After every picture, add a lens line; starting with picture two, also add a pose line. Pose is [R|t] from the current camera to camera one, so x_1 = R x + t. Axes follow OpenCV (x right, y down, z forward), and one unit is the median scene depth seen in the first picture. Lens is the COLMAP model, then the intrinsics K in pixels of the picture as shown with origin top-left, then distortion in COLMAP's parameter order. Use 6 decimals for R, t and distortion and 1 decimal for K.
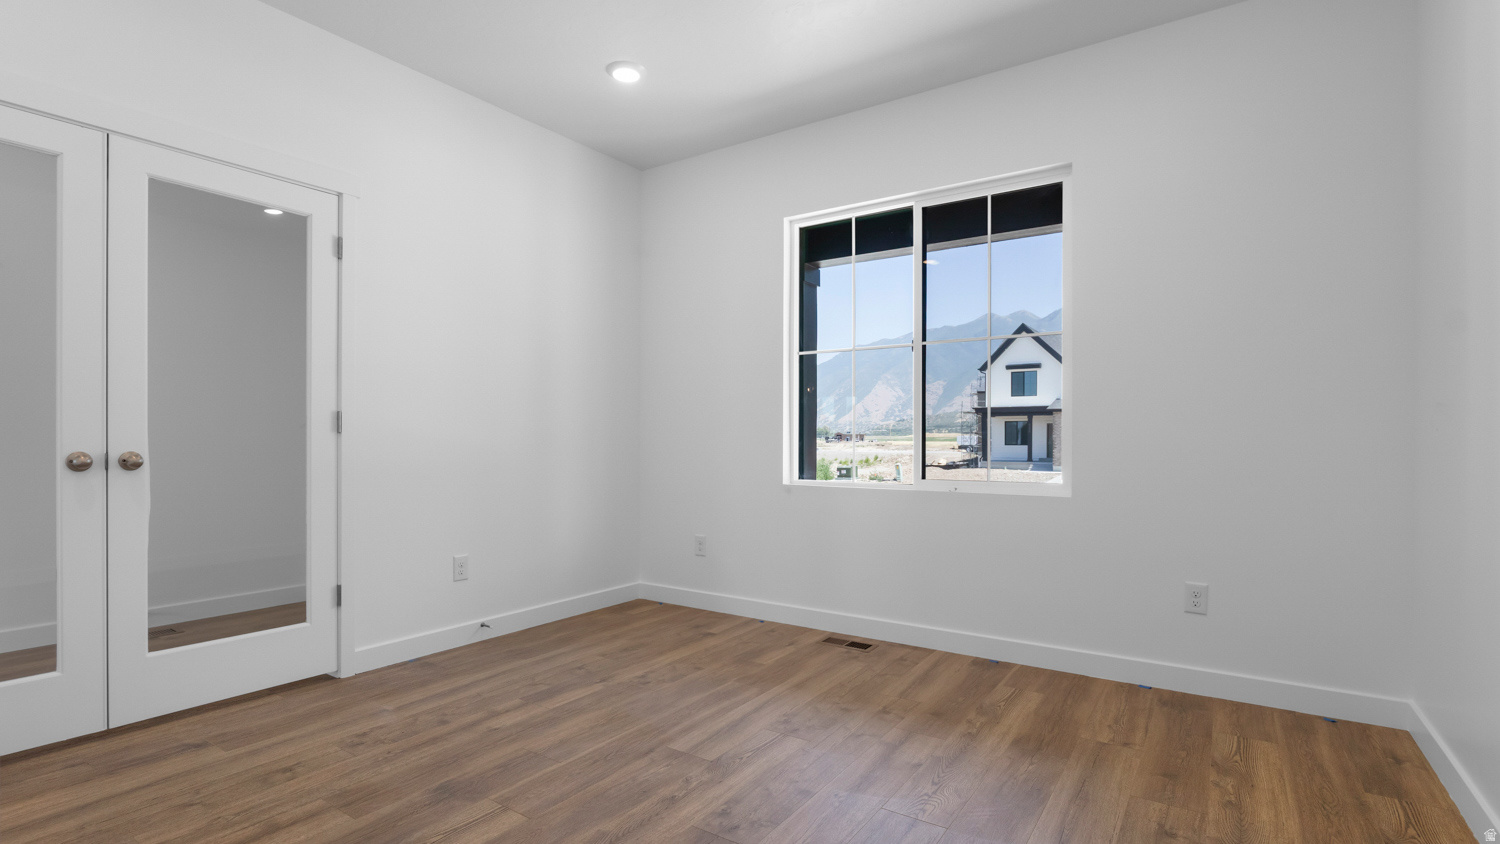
lens RADIAL K [[719.0, 0, 742.0], [0, 719.0, 424.4], [0, 0, 1]] dist [-0.007870, 0.001670]
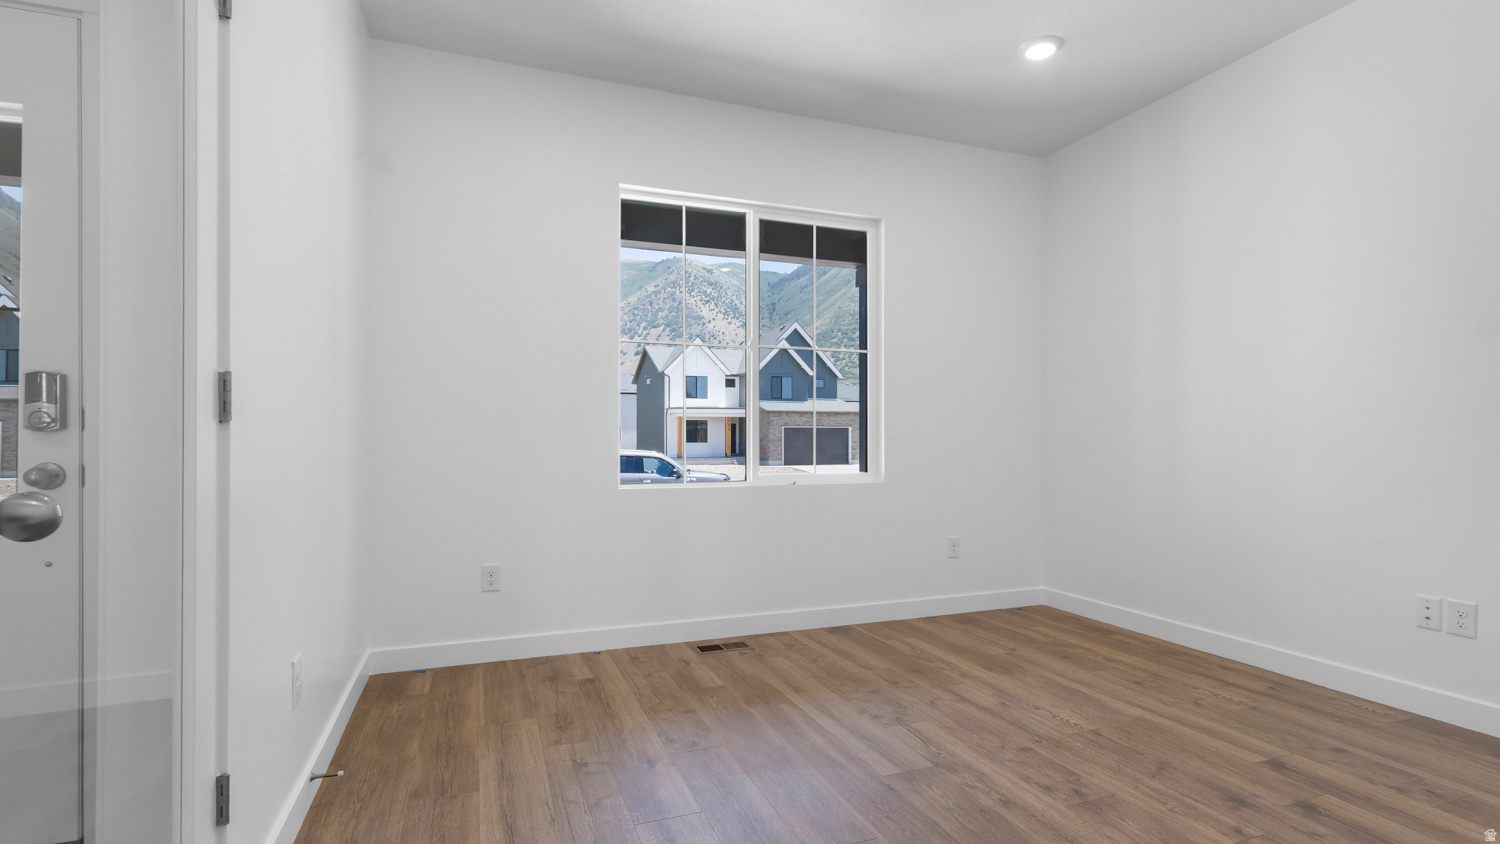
lens RADIAL K [[718.1, 0, 740.7], [0, 718.1, 435.0], [0, 0, 1]] dist [0.000851, 0.004556]
pose [[0.562541, 0.000727, 0.826769, -0.800203], [-0.017372, 0.999789, 0.010942, 0.005703], [-0.826587, -0.020518, 0.562435, 0.533345]]
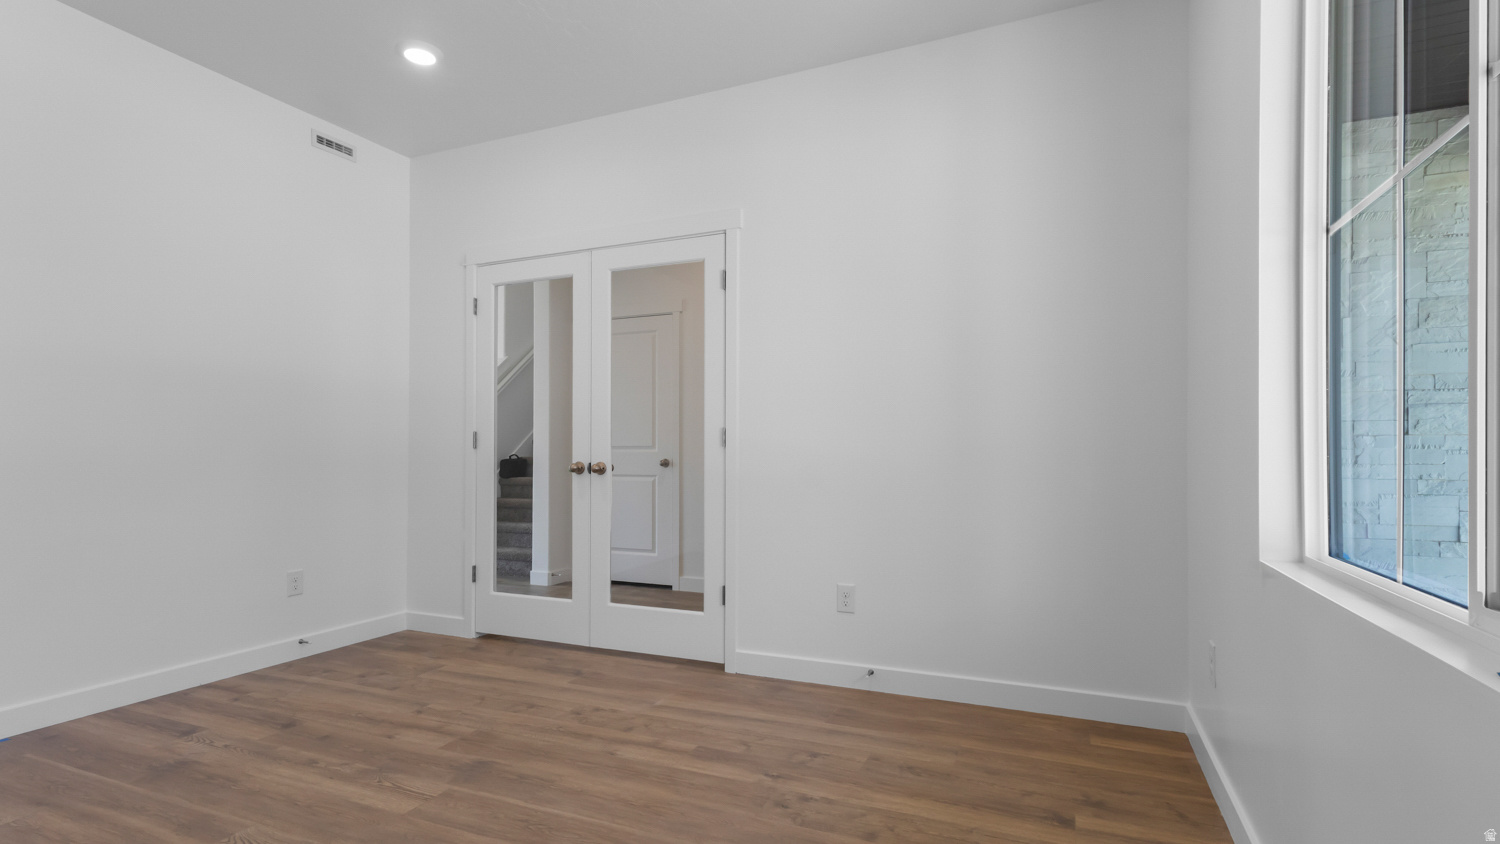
lens RADIAL K [[718.1, 0, 724.8], [0, 718.1, 432.8], [0, 0, 1]] dist [0.000851, 0.004556]
pose [[0.185877, -0.030759, -0.982092, 0.564997], [0.021711, 0.999394, -0.027191, 0.021378], [0.982333, -0.016268, 0.186432, 0.857234]]
